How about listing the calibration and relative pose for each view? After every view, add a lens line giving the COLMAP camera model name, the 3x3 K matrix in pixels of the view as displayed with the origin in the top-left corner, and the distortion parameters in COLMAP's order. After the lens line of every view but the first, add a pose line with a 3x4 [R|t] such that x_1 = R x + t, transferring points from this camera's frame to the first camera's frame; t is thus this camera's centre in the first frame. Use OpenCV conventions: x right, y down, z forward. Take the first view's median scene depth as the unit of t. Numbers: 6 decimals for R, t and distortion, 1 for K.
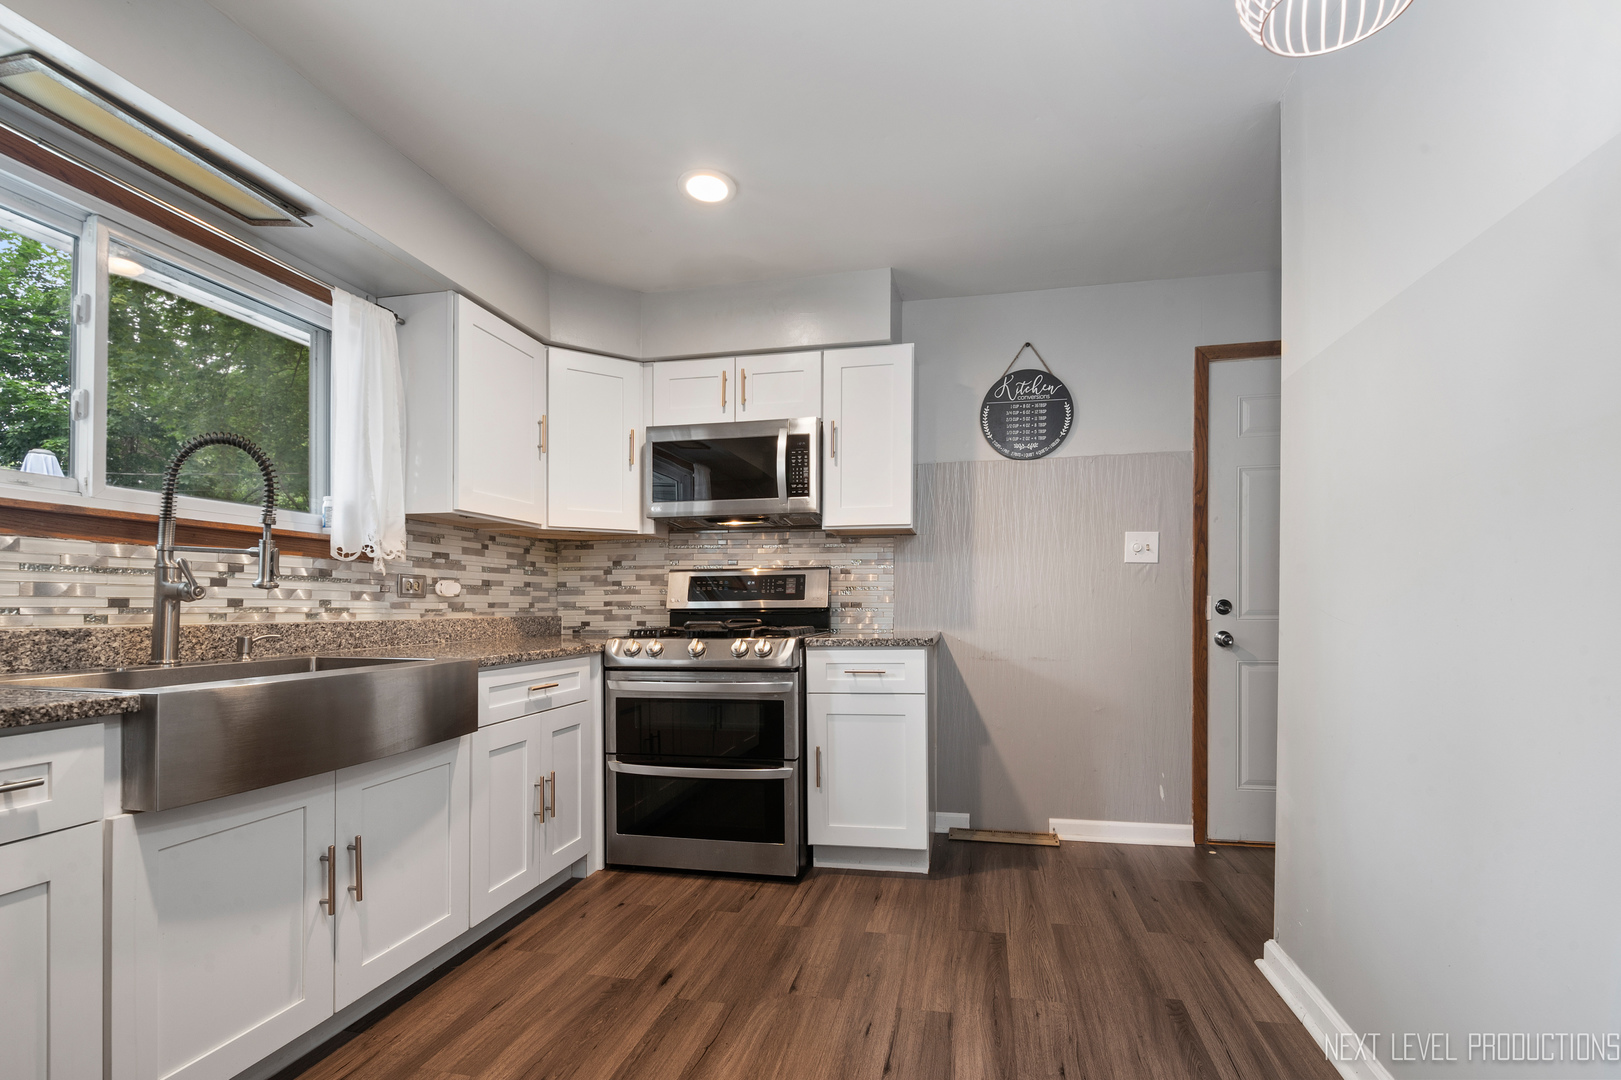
lens RADIAL K [[715.0, 0, 837.4], [0, 715.0, 606.4], [0, 0, 1]] dist [-0.015379, -0.000215]
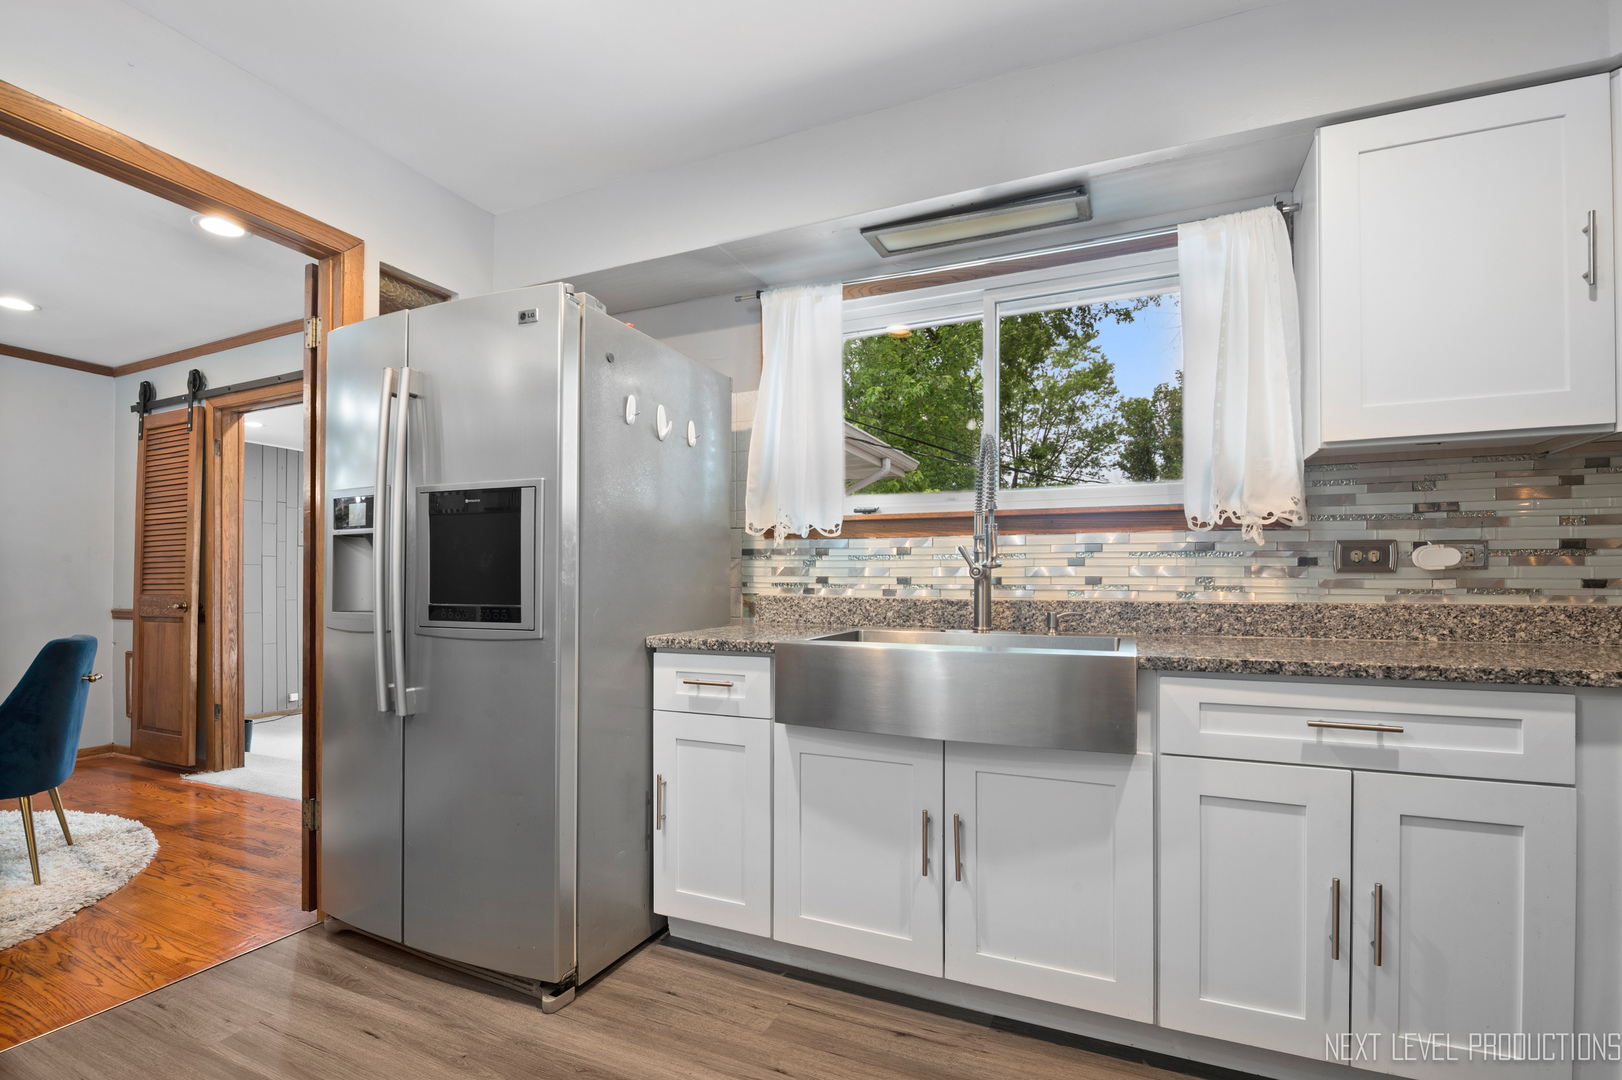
lens RADIAL K [[715.5, 0, 826.3], [0, 715.5, 573.2], [0, 0, 1]] dist [-0.015379, -0.000215]
pose [[-0.215749, -0.013310, -0.976358, 0.244100], [-0.003260, 0.999911, -0.012910, -0.000992], [0.976443, 0.000398, -0.215774, 0.737795]]
